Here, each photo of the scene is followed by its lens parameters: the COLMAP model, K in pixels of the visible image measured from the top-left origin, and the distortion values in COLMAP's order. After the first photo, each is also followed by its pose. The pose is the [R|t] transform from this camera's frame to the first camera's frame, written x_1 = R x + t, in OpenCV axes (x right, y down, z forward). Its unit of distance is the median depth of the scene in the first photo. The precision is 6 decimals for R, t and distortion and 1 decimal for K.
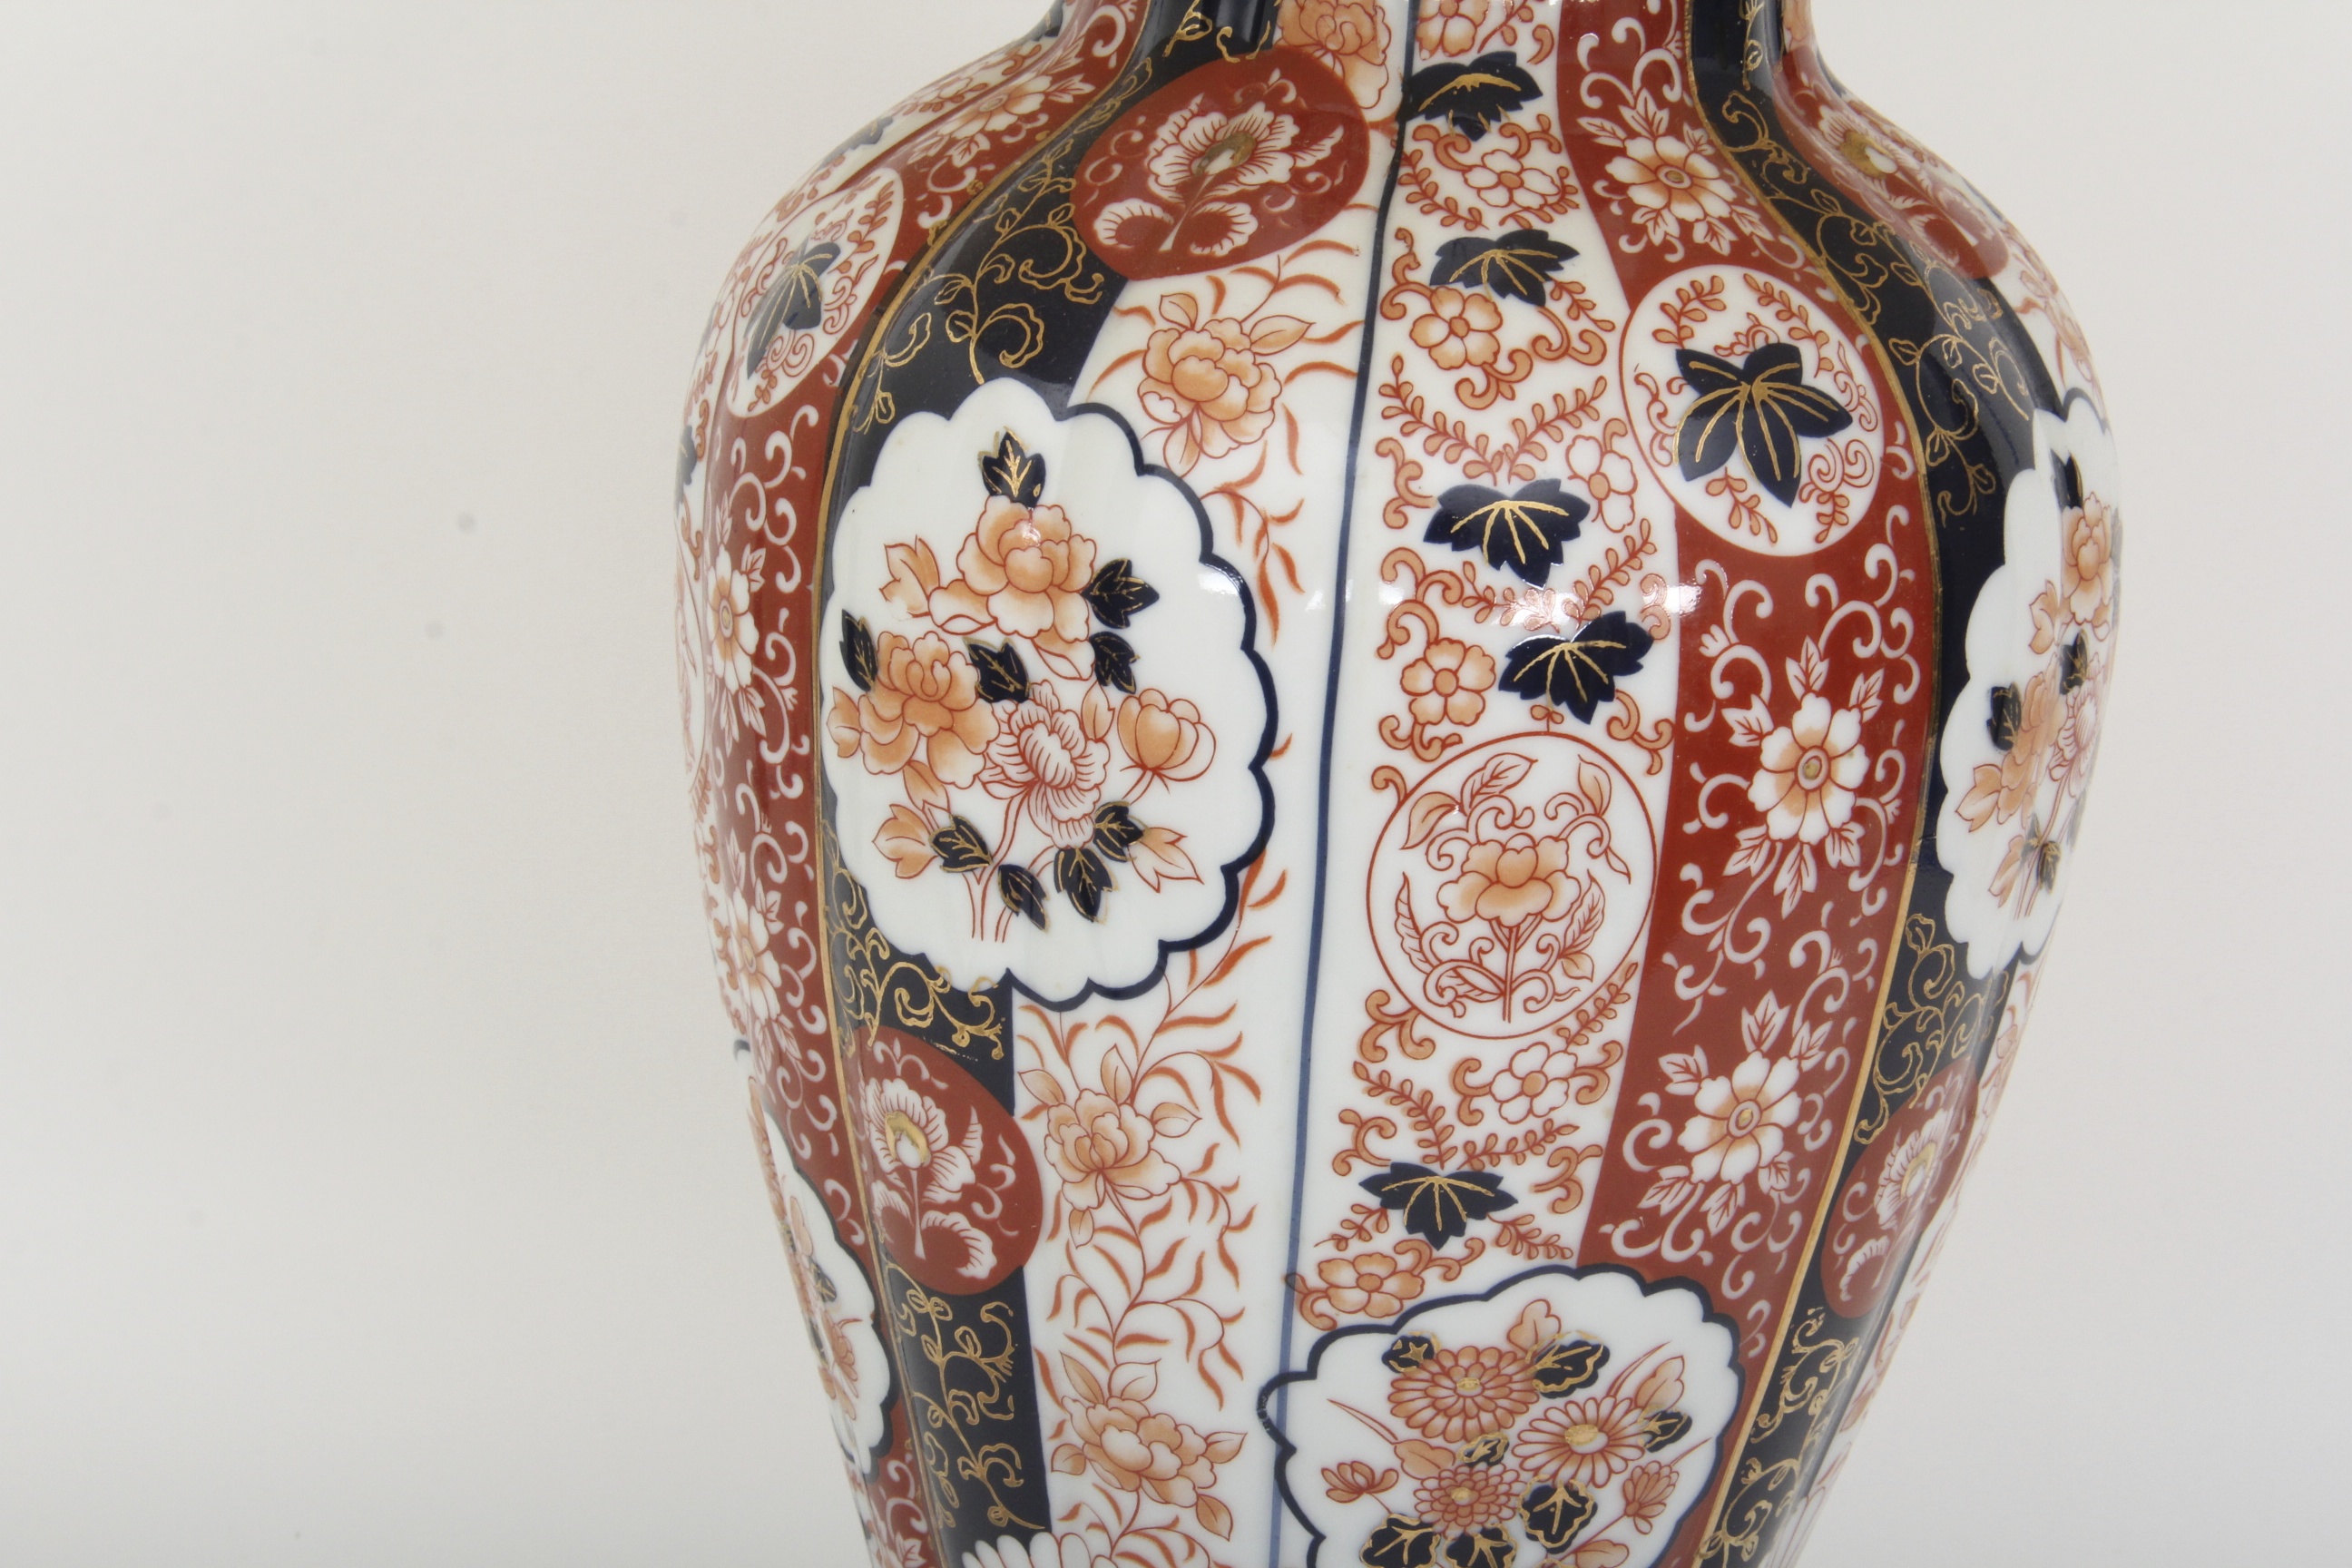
lens RADIAL K [[5433.7, 0, 1232.2], [0, 5433.7, 782.7], [0, 0, 1]] dist [0.267704, 0.000000]
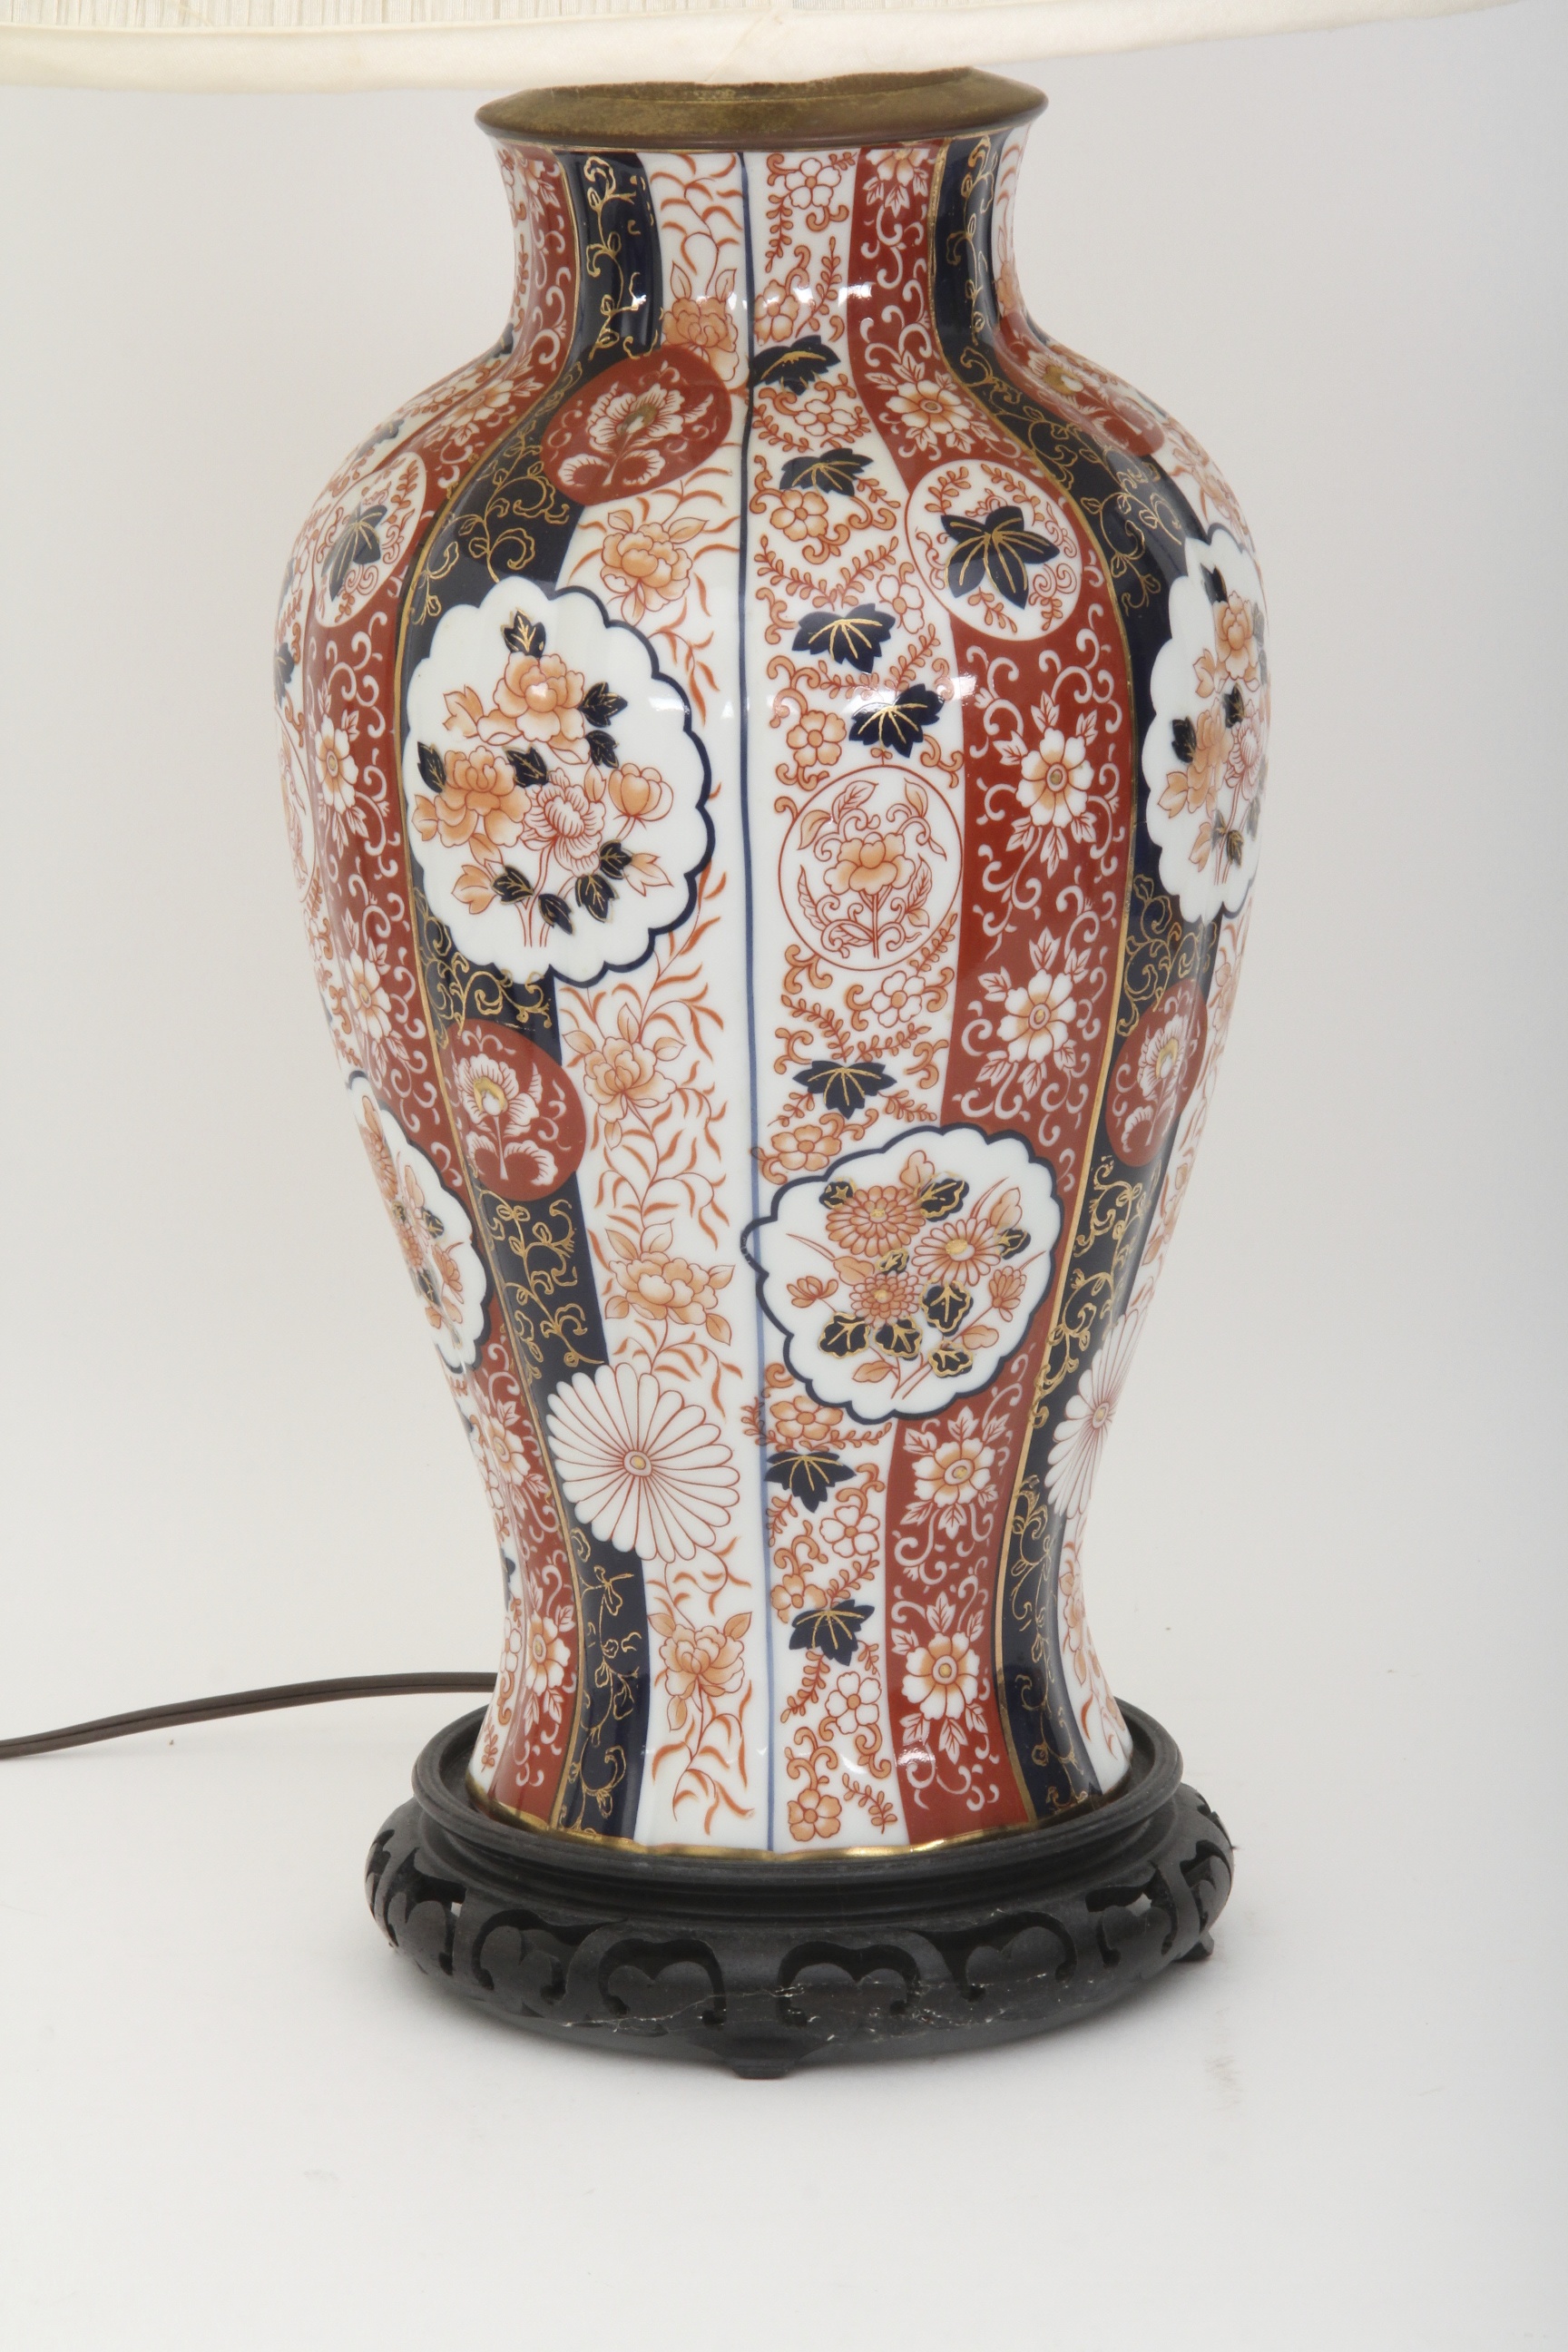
lens RADIAL K [[9939.5, 0, 762.1], [0, 9939.5, 1197.8], [0, 0, 1]] dist [0.905213, 0.000000]
pose [[0.994665, -0.098996, 0.029010, -0.068964], [0.100201, 0.994014, -0.043553, 0.225140], [-0.024525, 0.046227, 0.998630, -1.773495]]
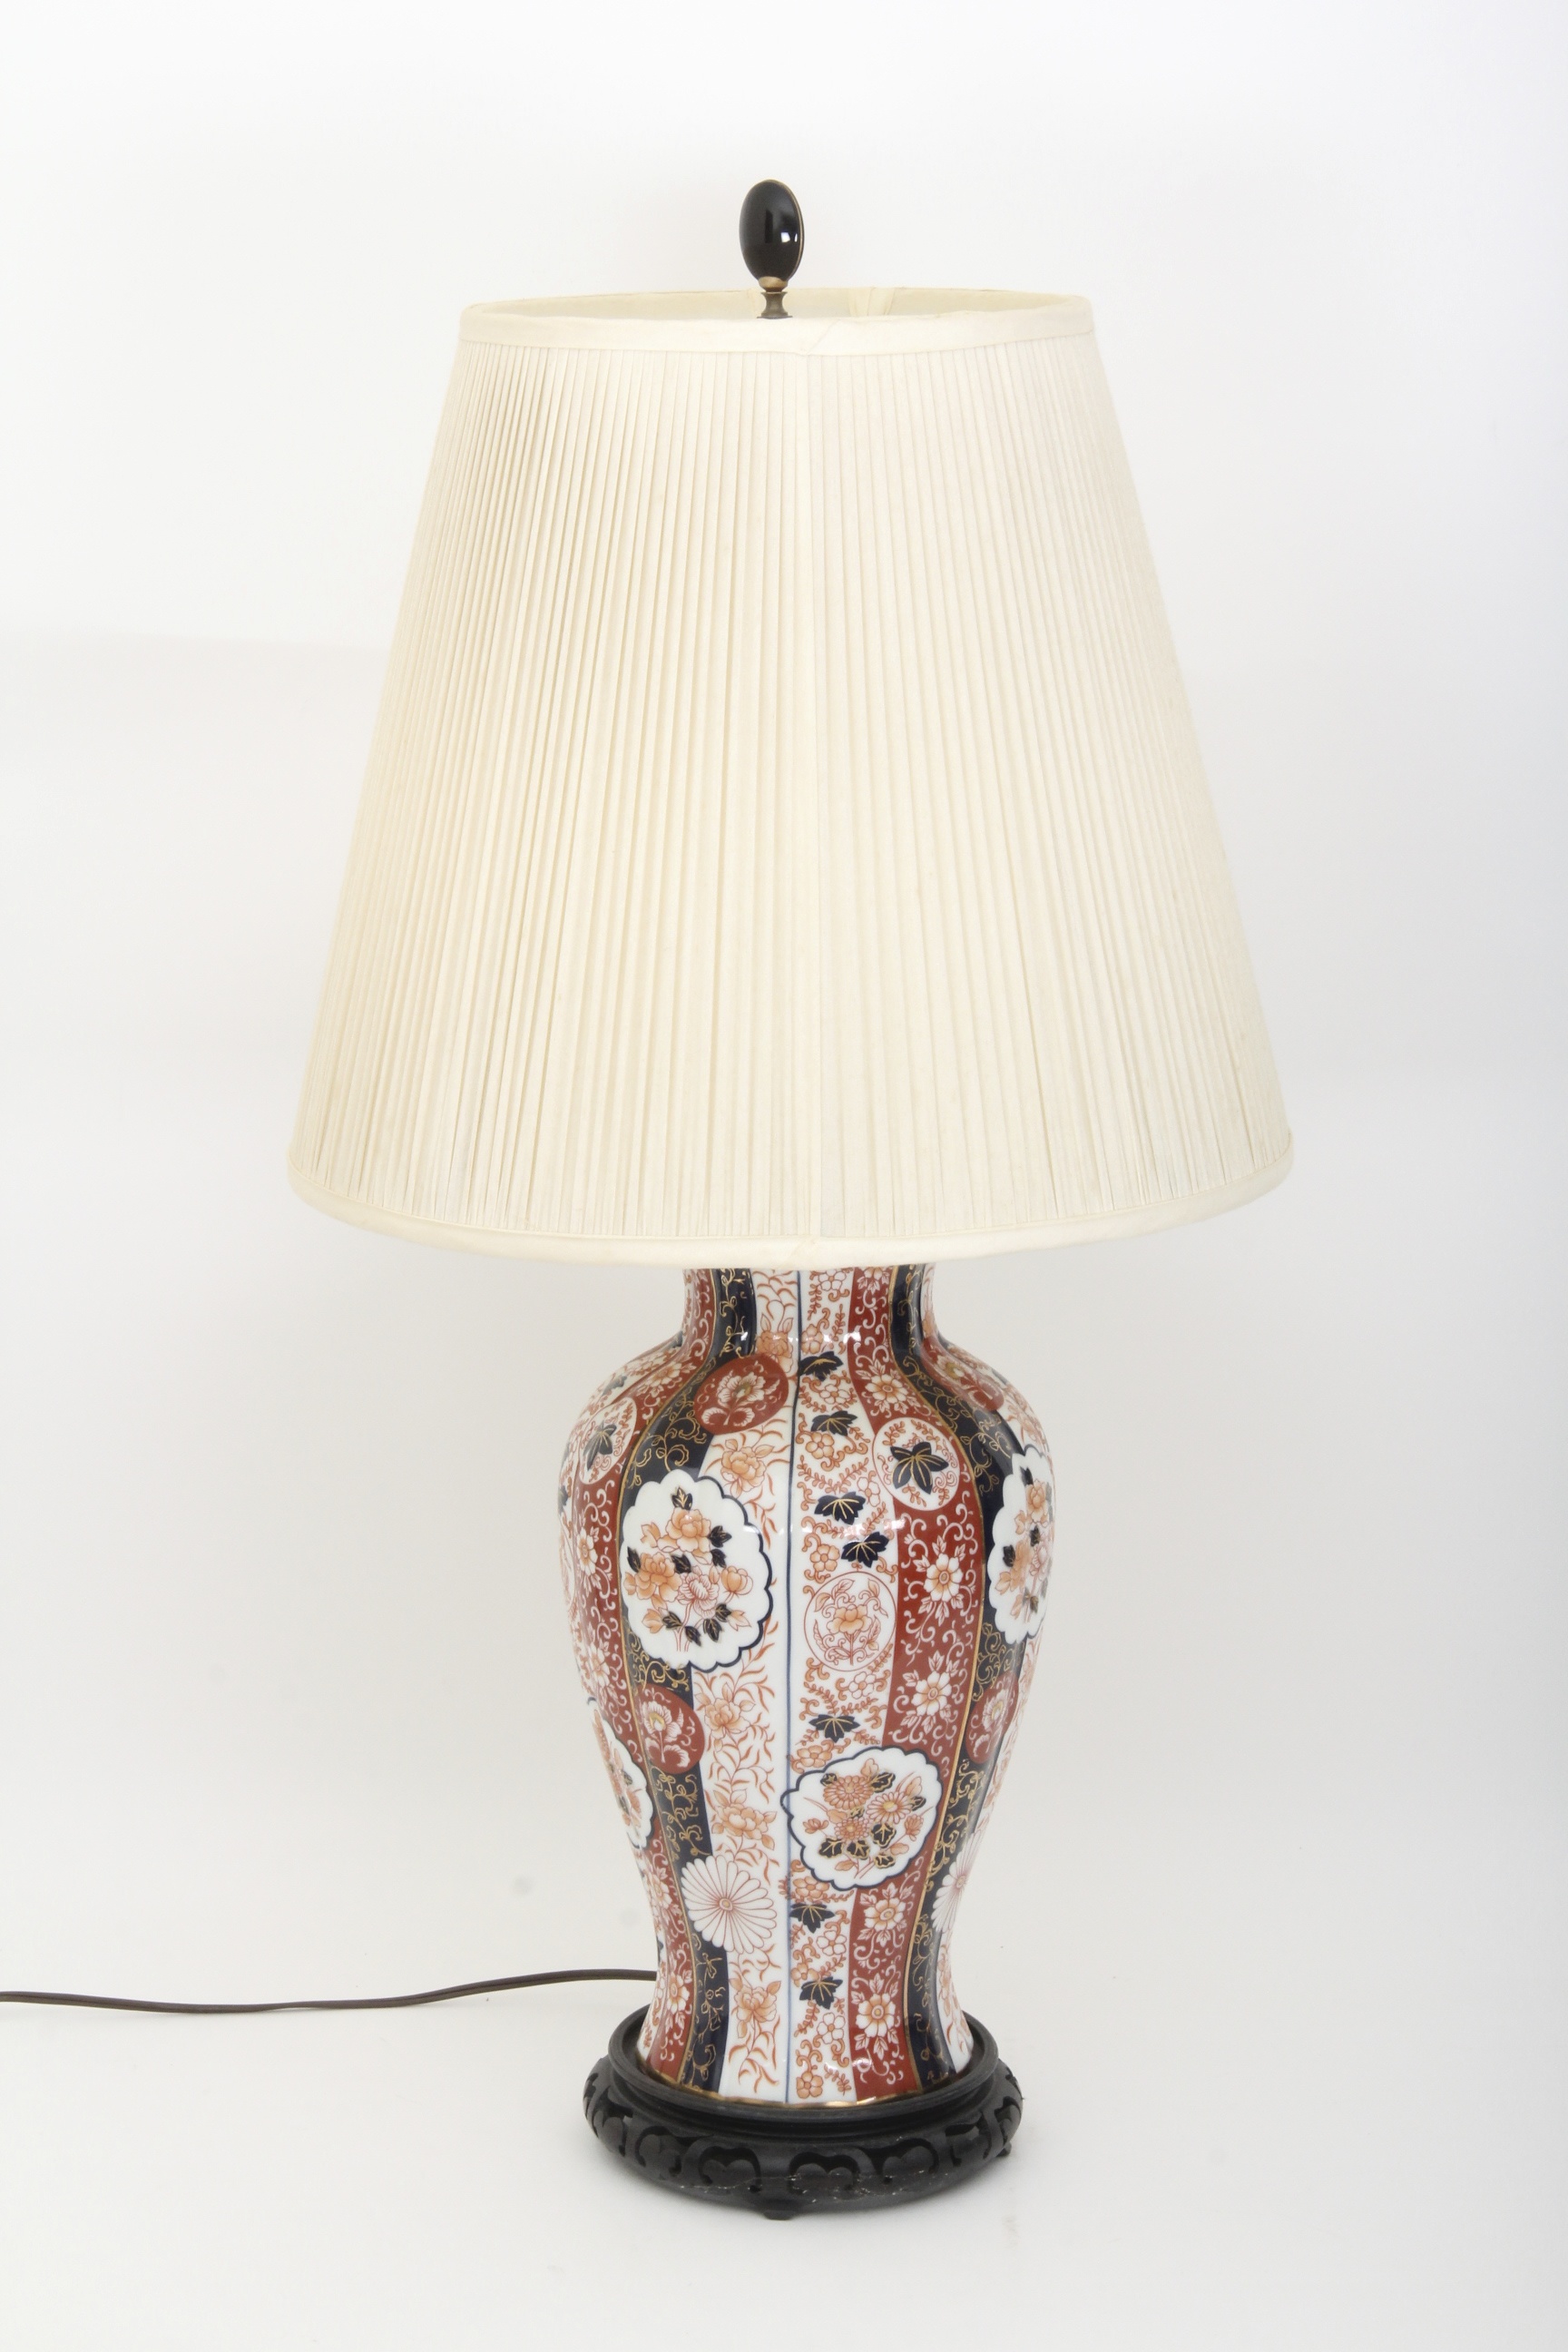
lens RADIAL K [[5953.6, 0, 748.5], [0, 5953.6, 1218.3], [0, 0, 1]] dist [0.433800, 0.000000]
pose [[0.997654, -0.066987, 0.014105, -0.038370], [0.067766, 0.995588, -0.064906, 0.006642], [-0.009694, 0.065709, 0.997792, -2.350574]]
